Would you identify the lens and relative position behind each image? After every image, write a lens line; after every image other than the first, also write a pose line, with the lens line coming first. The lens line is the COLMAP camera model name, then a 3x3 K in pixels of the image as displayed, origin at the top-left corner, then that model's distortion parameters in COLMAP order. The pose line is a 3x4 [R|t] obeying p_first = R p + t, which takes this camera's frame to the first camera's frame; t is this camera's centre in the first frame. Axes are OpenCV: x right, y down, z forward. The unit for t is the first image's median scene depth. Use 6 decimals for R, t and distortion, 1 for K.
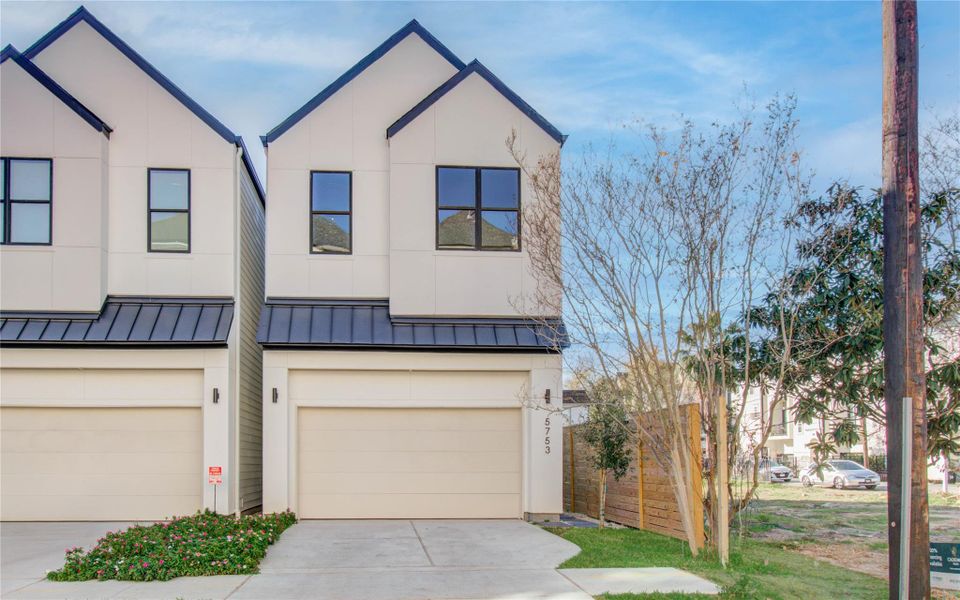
lens RADIAL K [[917.9, 0, 479.6], [0, 917.9, 303.0], [0, 0, 1]] dist [0.000542, 0.000000]
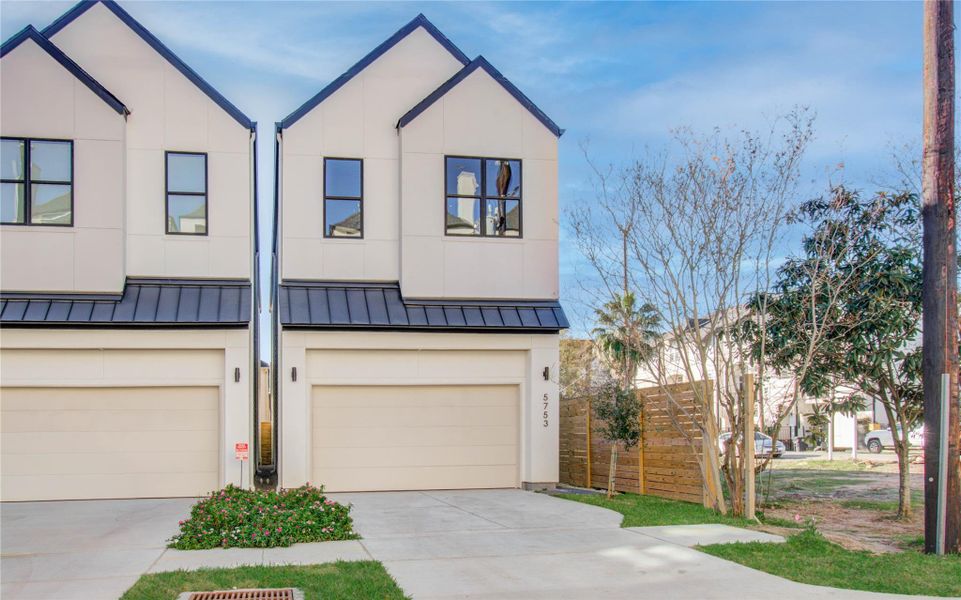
lens RADIAL K [[918.9, 0, 481.0], [0, 918.9, 298.7], [0, 0, 1]] dist [0.000542, 0.000000]
pose [[0.991565, 0.004941, 0.129518, -0.148356], [-0.007584, 0.999773, 0.019926, -0.007160], [-0.129390, -0.020740, 0.991377, -0.054697]]
